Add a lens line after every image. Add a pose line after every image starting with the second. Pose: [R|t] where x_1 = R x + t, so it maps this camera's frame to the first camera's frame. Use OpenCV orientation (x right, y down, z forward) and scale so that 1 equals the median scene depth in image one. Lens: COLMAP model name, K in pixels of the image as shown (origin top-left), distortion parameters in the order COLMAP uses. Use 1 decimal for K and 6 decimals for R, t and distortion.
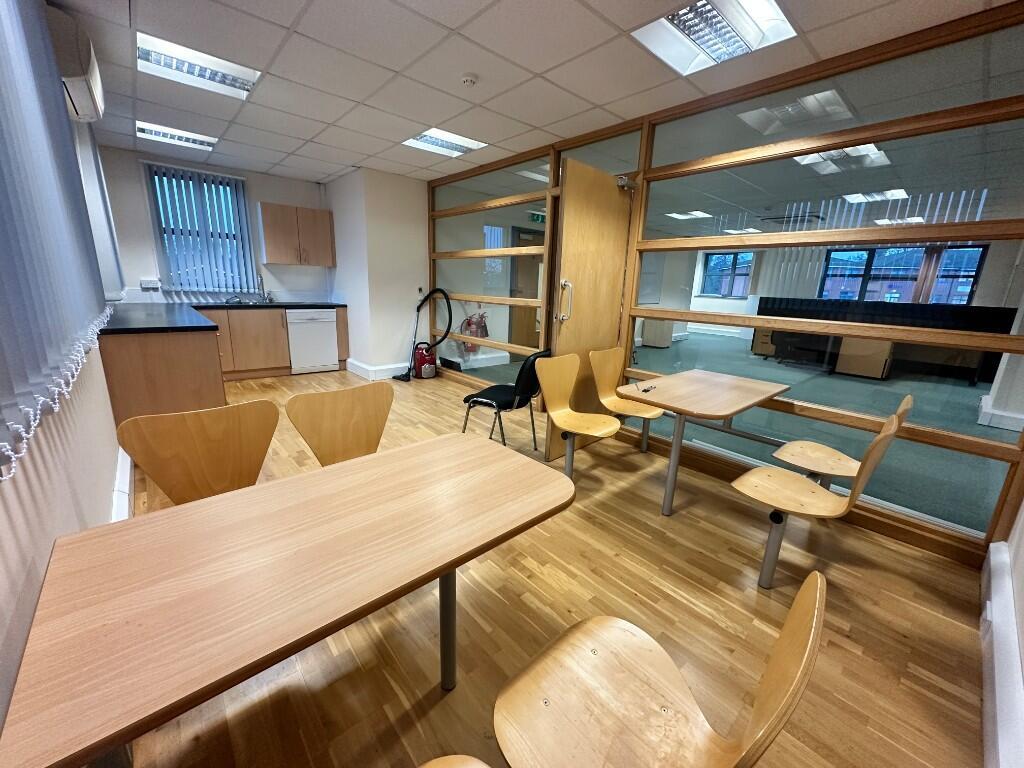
lens RADIAL K [[409.2, 0, 513.3], [0, 409.2, 383.3], [0, 0, 1]] dist [-0.000465, -0.000006]
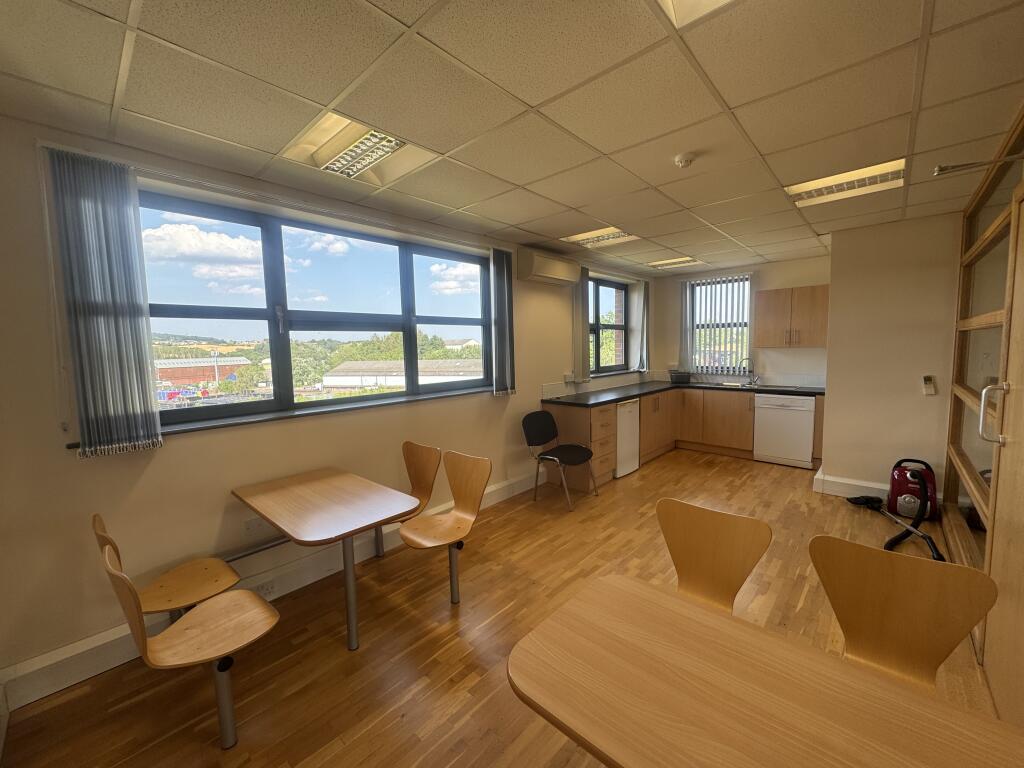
lens RADIAL K [[410.2, 0, 511.4], [0, 410.2, 383.9], [0, 0, 1]] dist [0.000127, 0.000197]
pose [[0.100355, 0.055239, -0.993417, 0.358164], [-0.210441, 0.977047, 0.033070, -0.109127], [0.972442, 0.205736, 0.109676, 0.307794]]
